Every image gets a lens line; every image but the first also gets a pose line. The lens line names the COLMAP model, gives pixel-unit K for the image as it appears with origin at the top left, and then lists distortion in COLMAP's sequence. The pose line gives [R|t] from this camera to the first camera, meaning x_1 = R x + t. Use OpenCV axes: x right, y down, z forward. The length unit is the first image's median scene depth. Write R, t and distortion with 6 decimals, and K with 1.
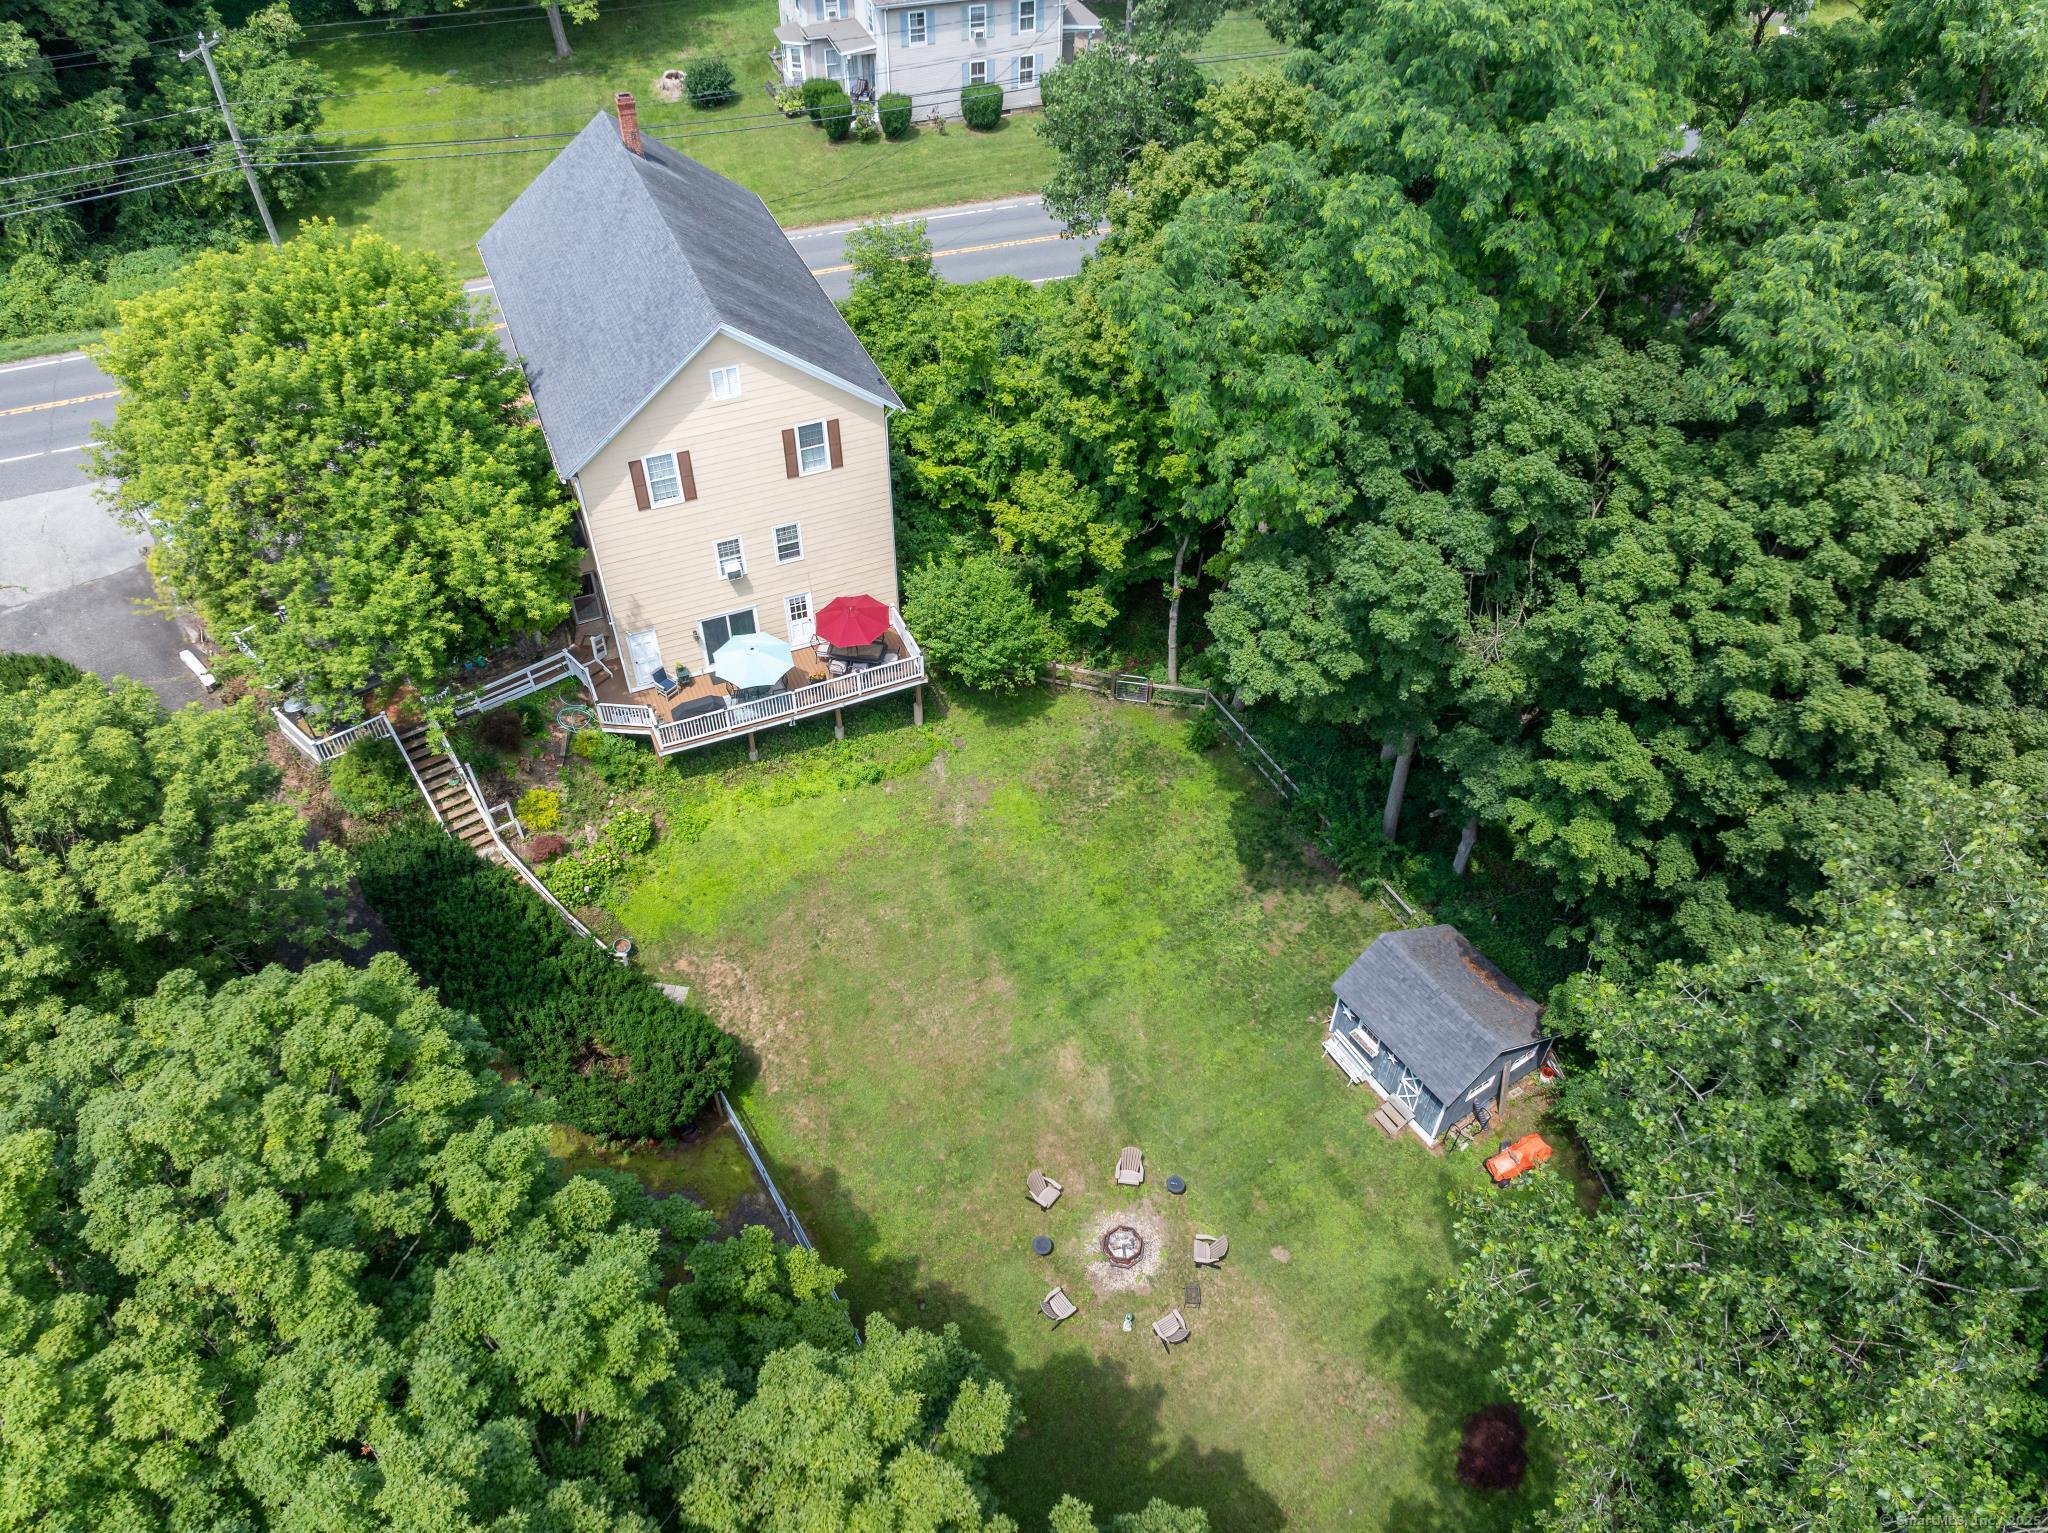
lens RADIAL K [[1446.5, 0, 1022.2], [0, 1446.5, 758.7], [0, 0, 1]] dist [-0.003041, 0.022867]
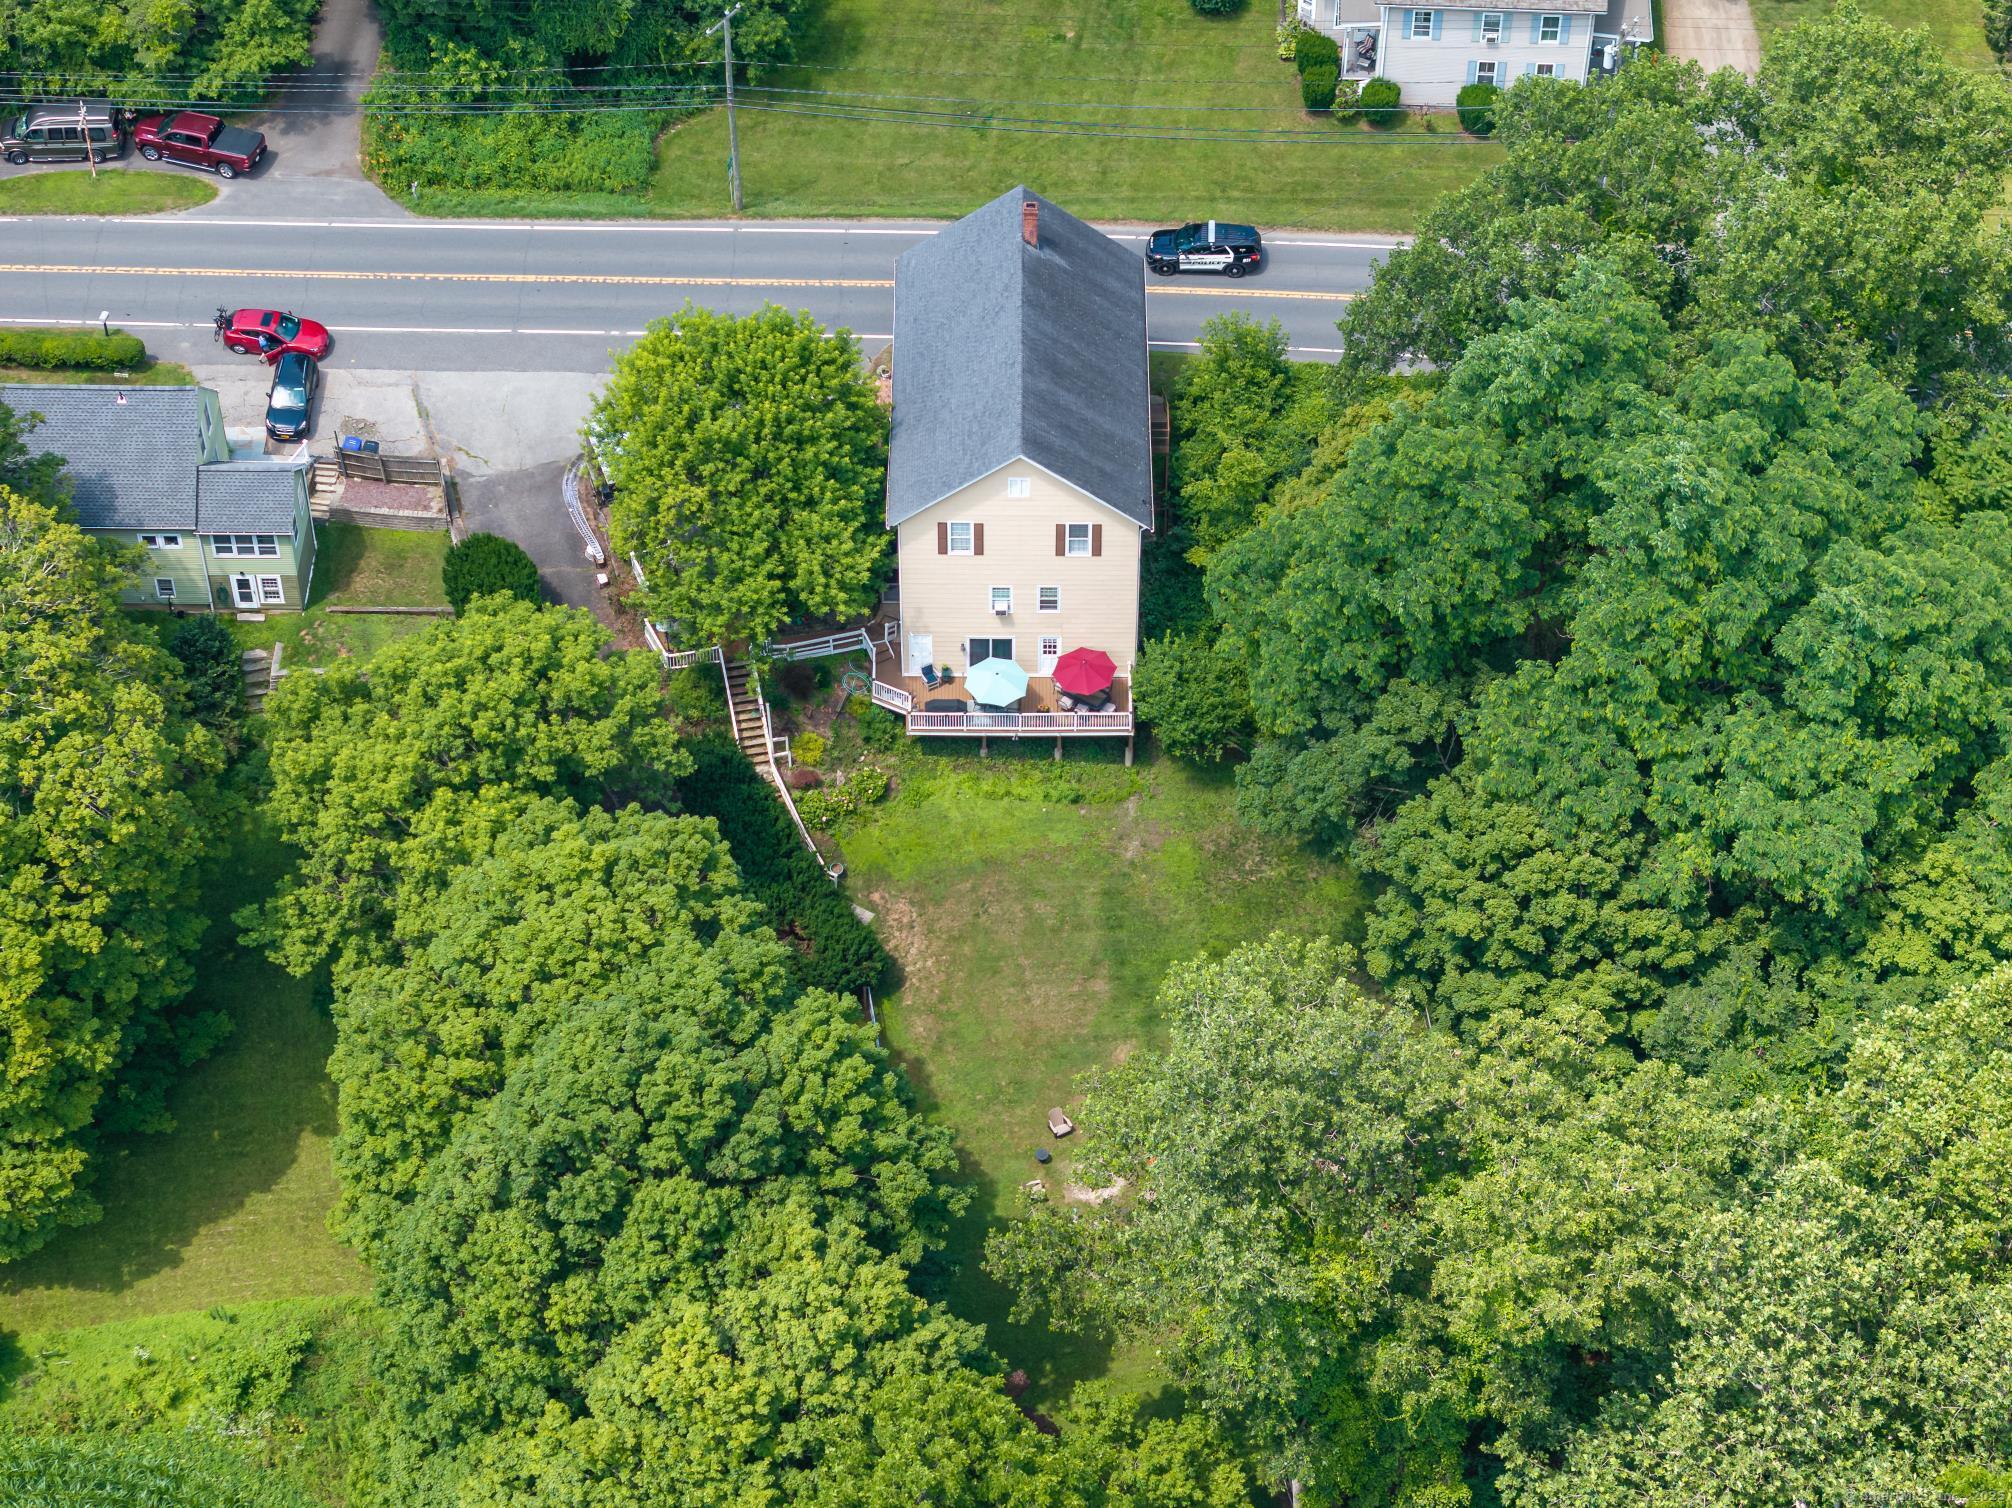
lens RADIAL K [[4095.5, 0, 1006.0], [0, 4095.5, 754.0], [0, 0, 1]] dist [0.792336, 0.119361]
pose [[0.917108, 0.284870, -0.278858, 0.849749], [-0.277768, 0.958409, 0.065547, -0.249536], [0.285932, 0.017344, 0.958093, -2.455730]]
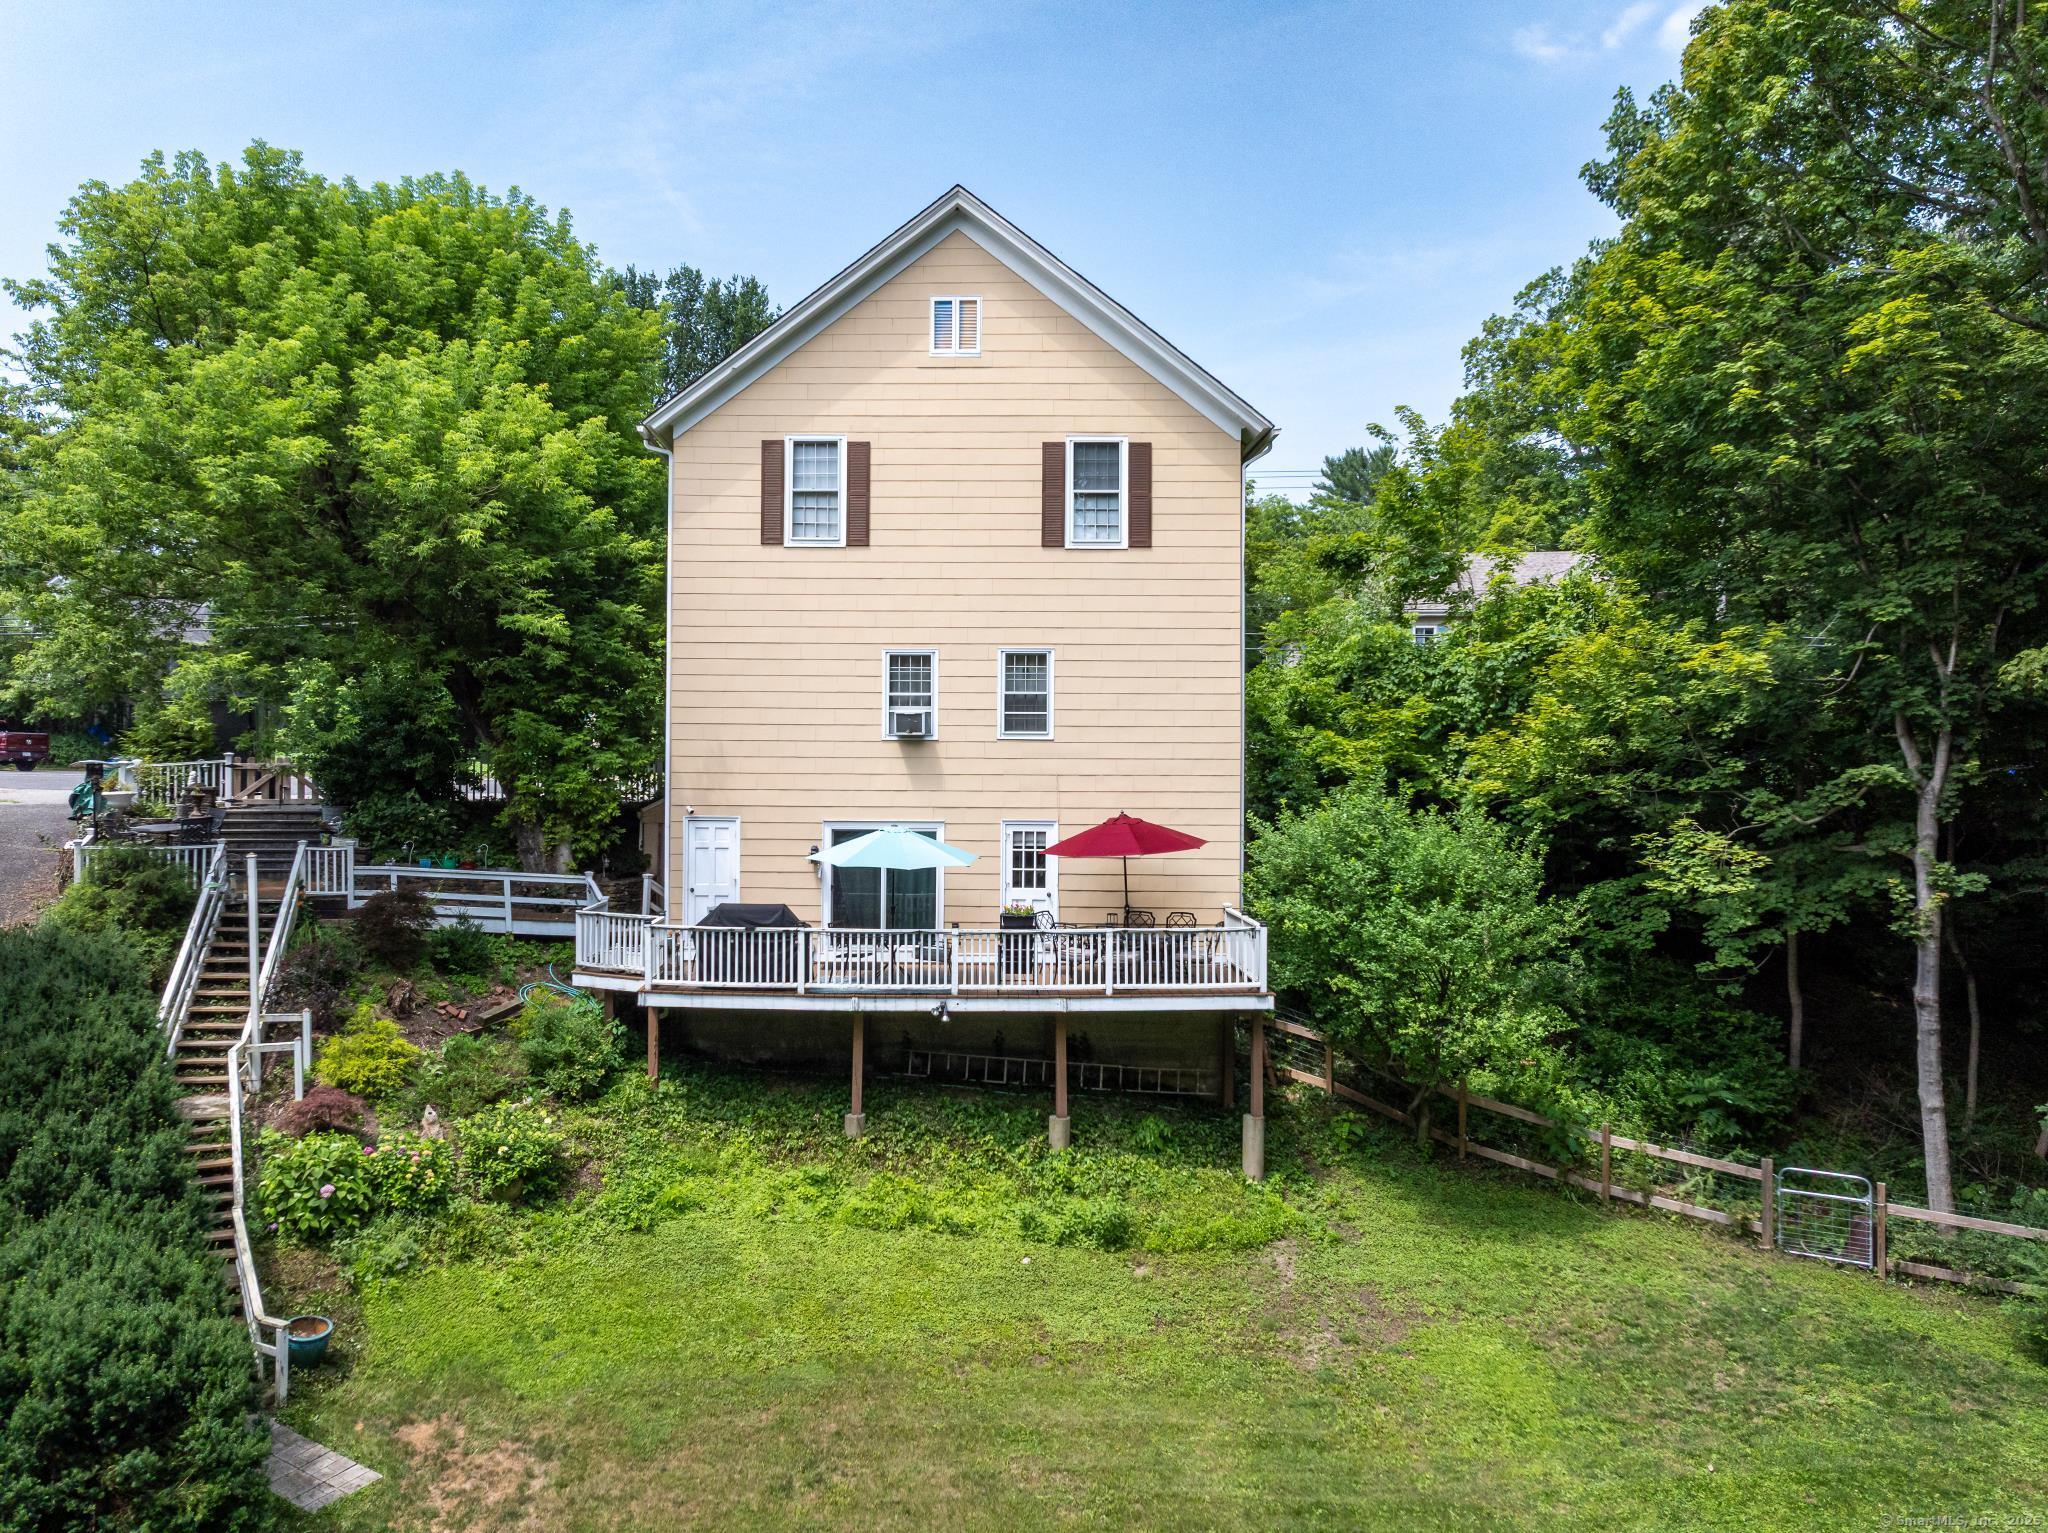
lens RADIAL K [[1462.3, 0, 934.8], [0, 1462.3, 764.8], [0, 0, 1]] dist [-0.027161, -0.000587]
pose [[0.909905, -0.006224, -0.414770, 0.023513], [-0.293074, 0.697971, -0.653409, 0.222138], [0.293564, 0.716099, 0.633264, 0.702331]]
